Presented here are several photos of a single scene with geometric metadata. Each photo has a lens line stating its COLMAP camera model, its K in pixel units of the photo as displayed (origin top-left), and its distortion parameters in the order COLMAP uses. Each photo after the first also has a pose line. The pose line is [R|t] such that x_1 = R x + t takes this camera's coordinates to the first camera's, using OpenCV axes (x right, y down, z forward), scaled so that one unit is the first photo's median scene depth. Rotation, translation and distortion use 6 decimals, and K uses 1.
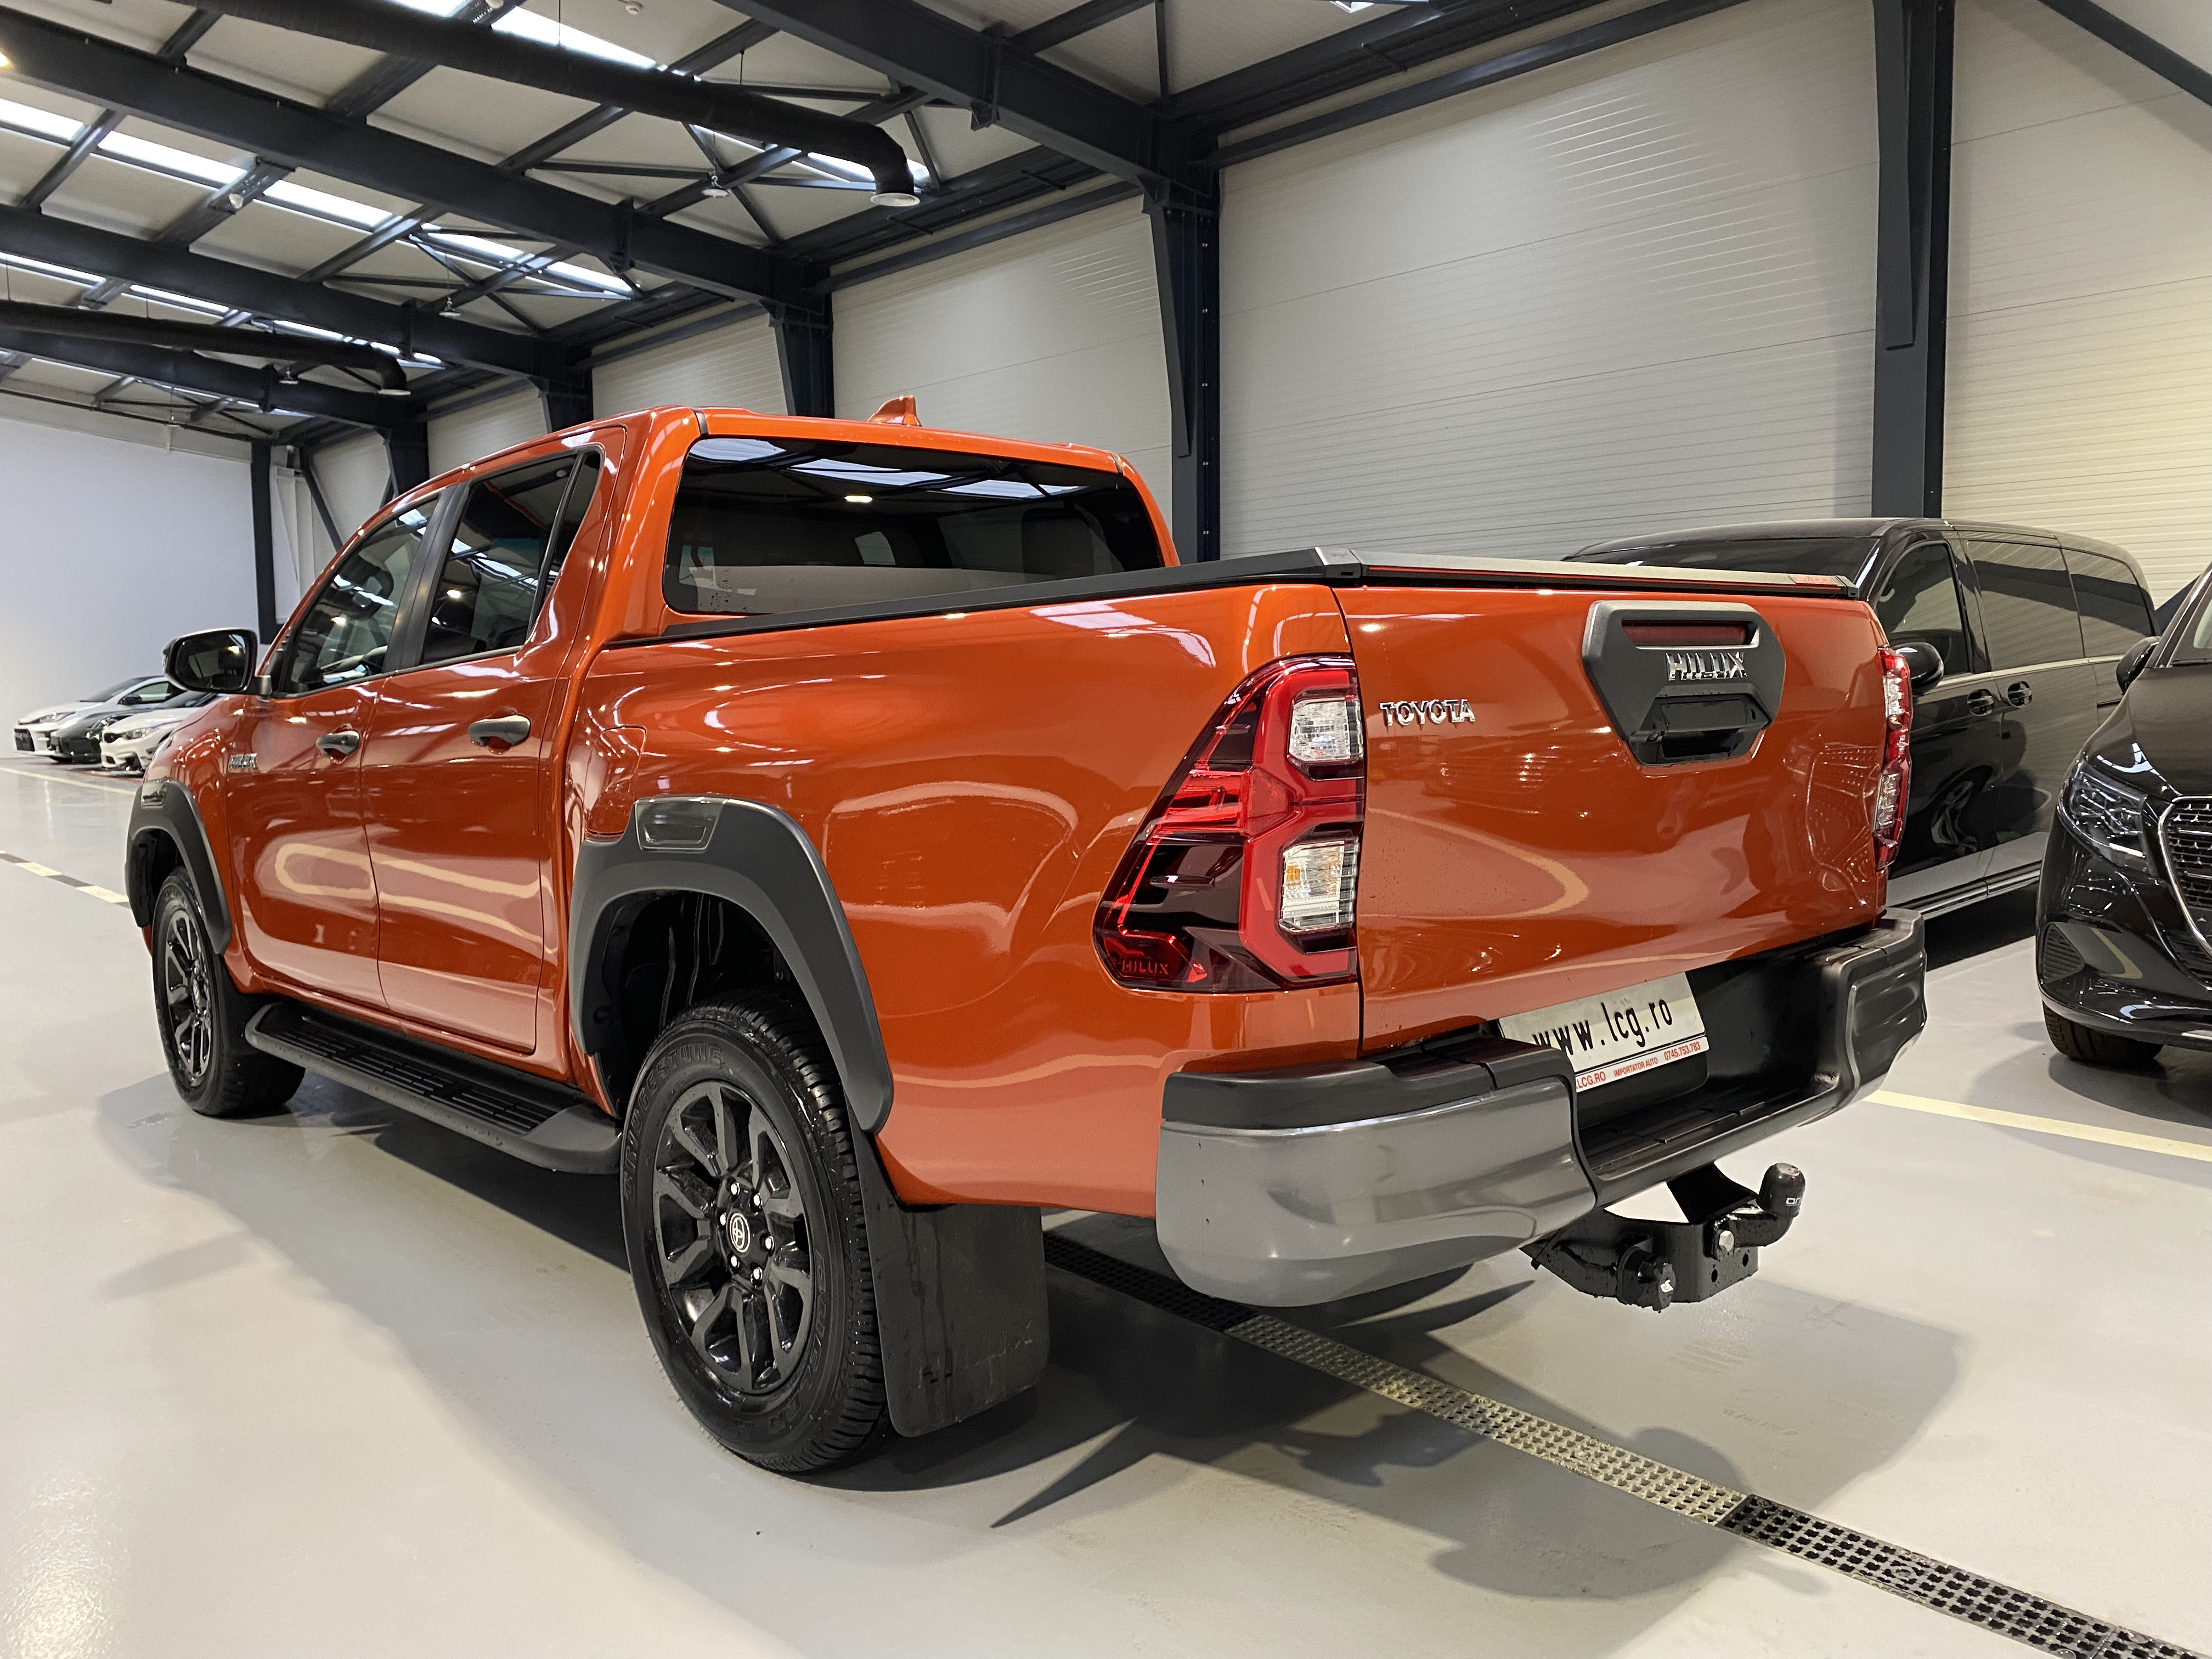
lens RADIAL K [[1727.1, 0, 1013.2], [0, 1727.1, 810.6], [0, 0, 1]] dist [0.009142, 0.000952]
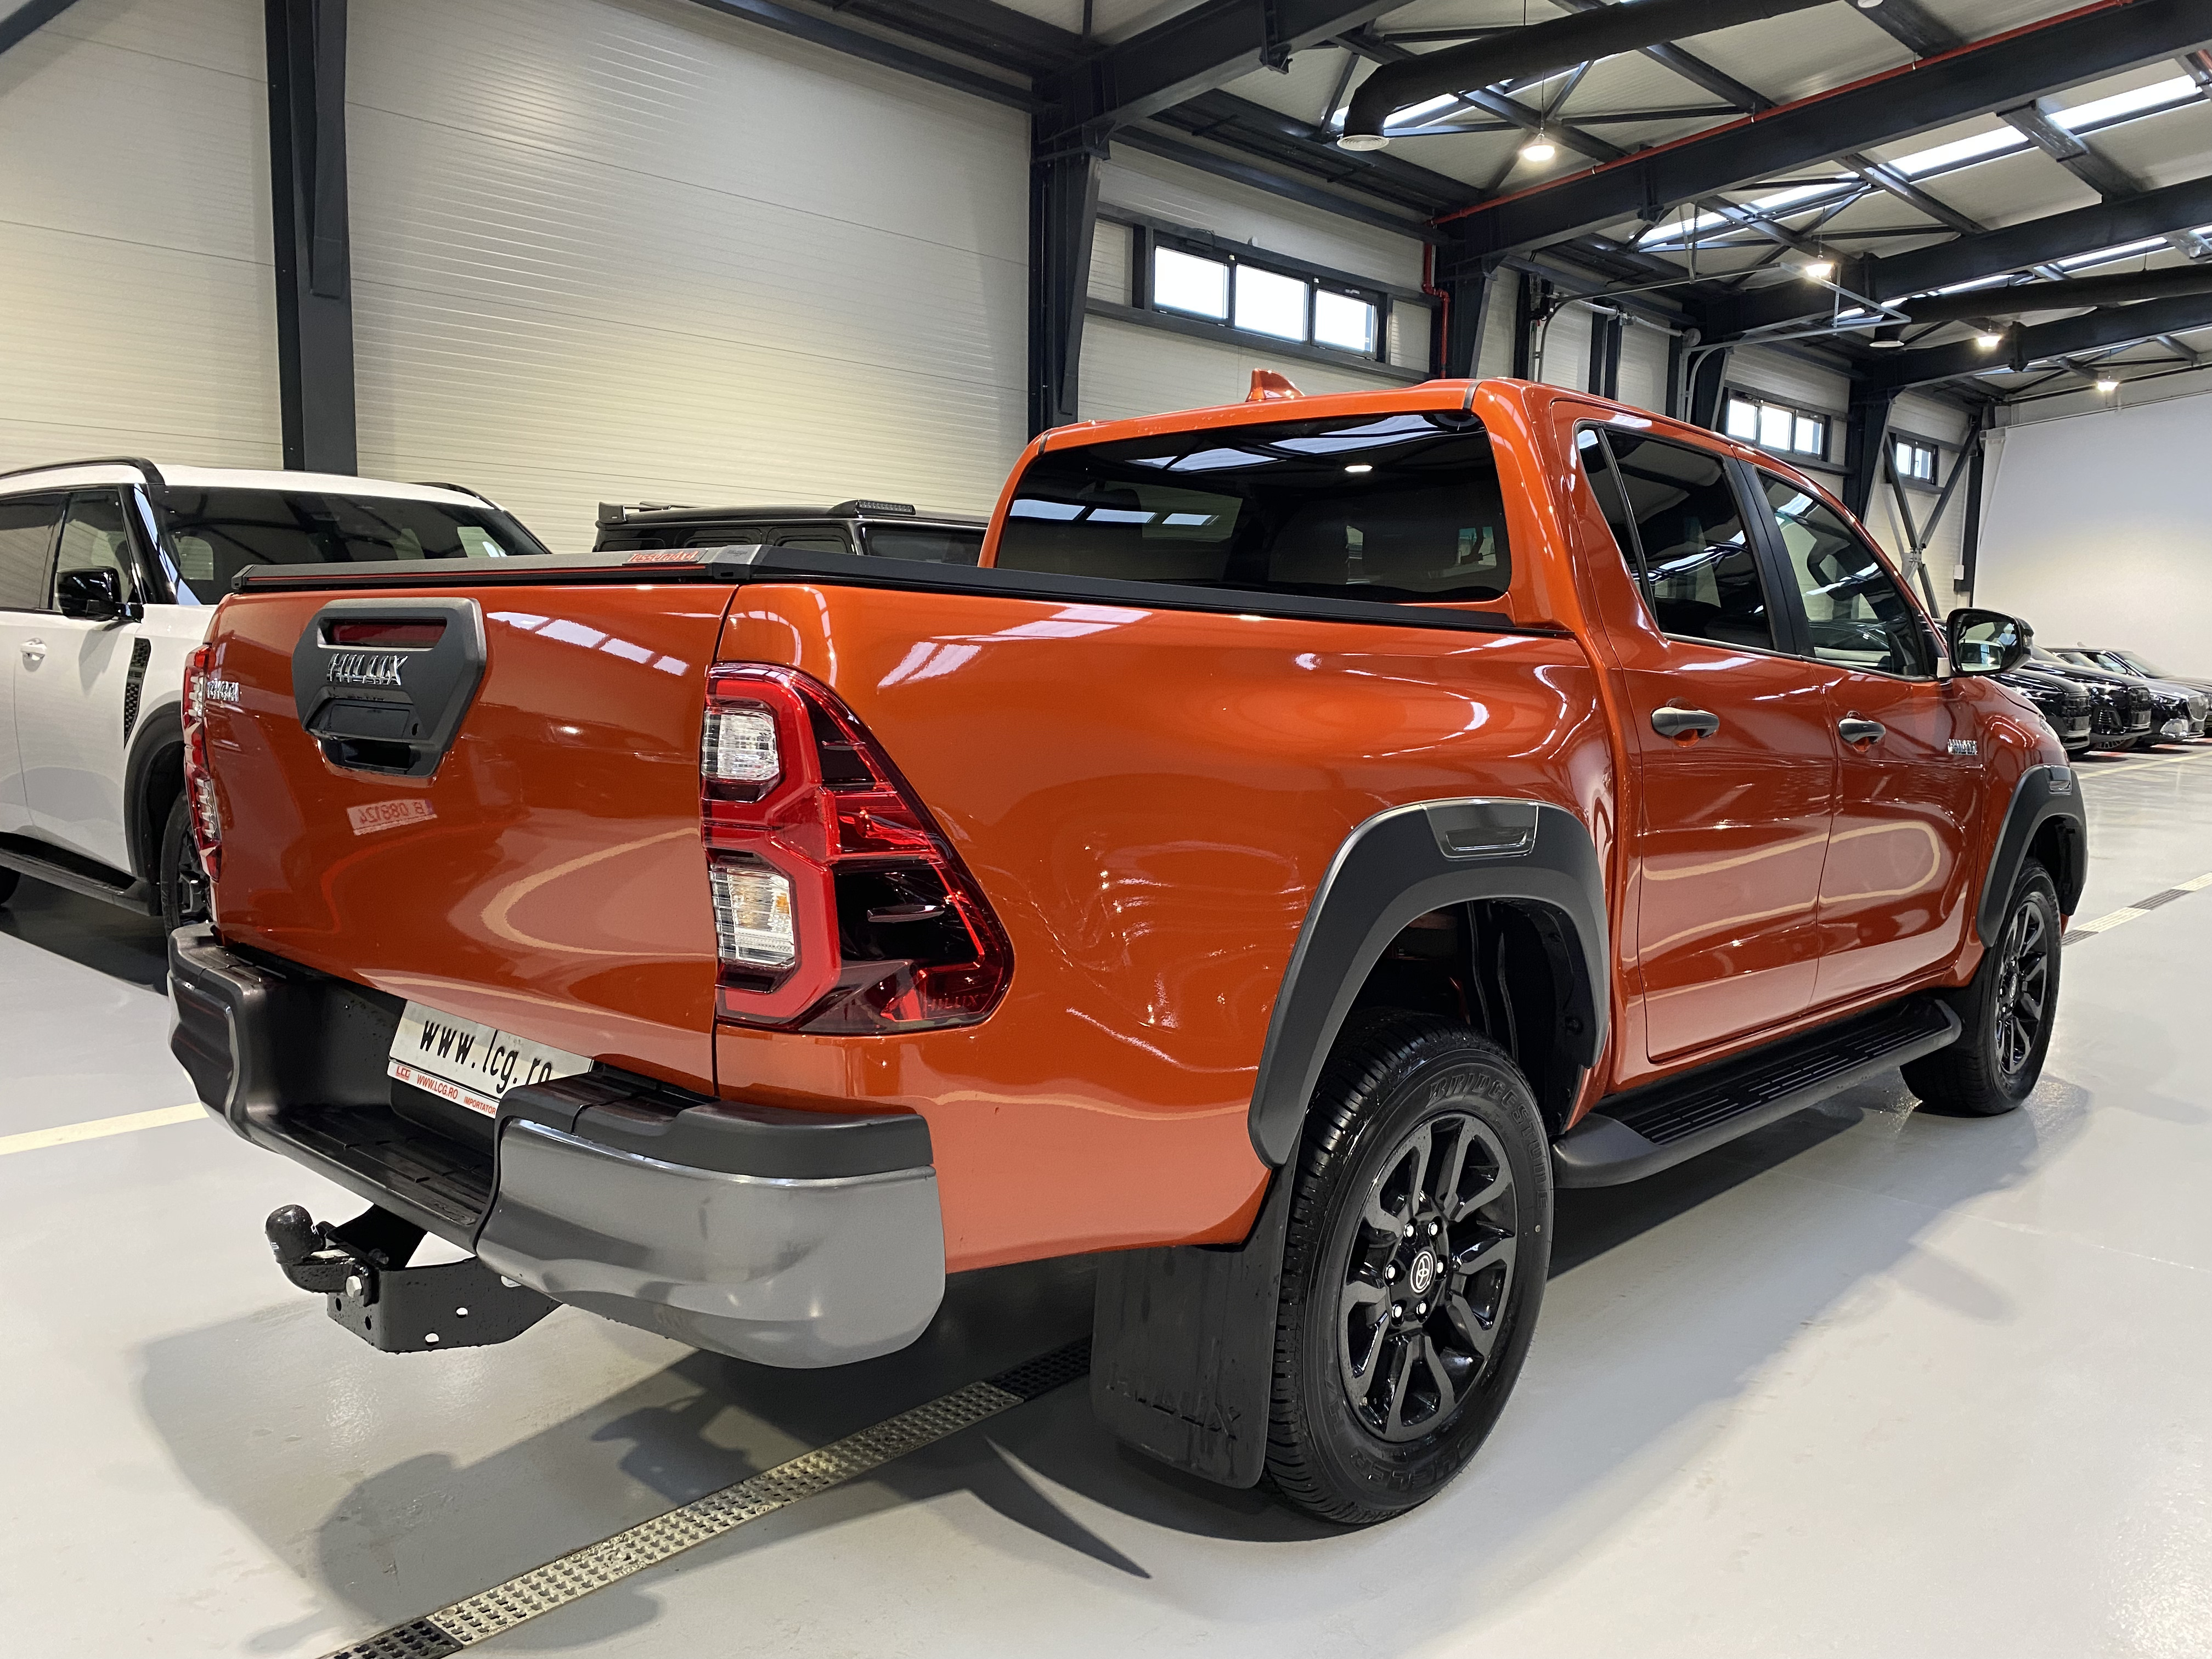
lens RADIAL K [[1647.8, 0, 1106.0], [0, 1647.8, 829.5], [0, 0, 1]] dist [0.004593, -0.004797]
pose [[0.105336, 0.129484, -0.985971, 1.115505], [-0.090907, 0.988589, 0.120116, -0.119329], [0.990273, 0.076979, 0.115905, 1.093870]]
